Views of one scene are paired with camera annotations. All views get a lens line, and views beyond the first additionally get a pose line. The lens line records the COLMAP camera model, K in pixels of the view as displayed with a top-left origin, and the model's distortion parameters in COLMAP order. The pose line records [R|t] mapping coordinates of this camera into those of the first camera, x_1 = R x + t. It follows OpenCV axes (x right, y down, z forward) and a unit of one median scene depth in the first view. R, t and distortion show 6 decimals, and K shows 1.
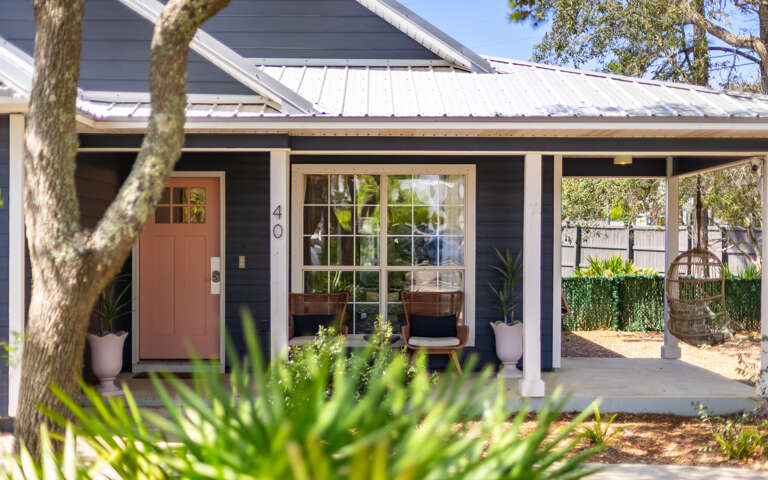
lens RADIAL K [[1140.8, 0, 350.5], [0, 1140.8, 240.8], [0, 0, 1]] dist [-0.012585, 0.018397]
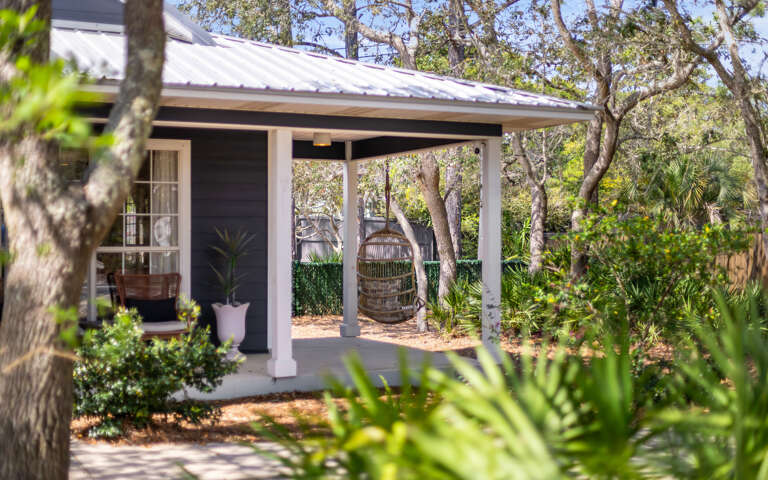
lens RADIAL K [[1140.8, 0, 350.5], [0, 1140.8, 240.8], [0, 0, 1]] dist [-0.012585, 0.018397]
pose [[0.892562, -0.001459, 0.450922, -0.236462], [-0.000055, 0.999994, 0.003343, 0.016589], [-0.450924, -0.003009, 0.892557, 0.095747]]
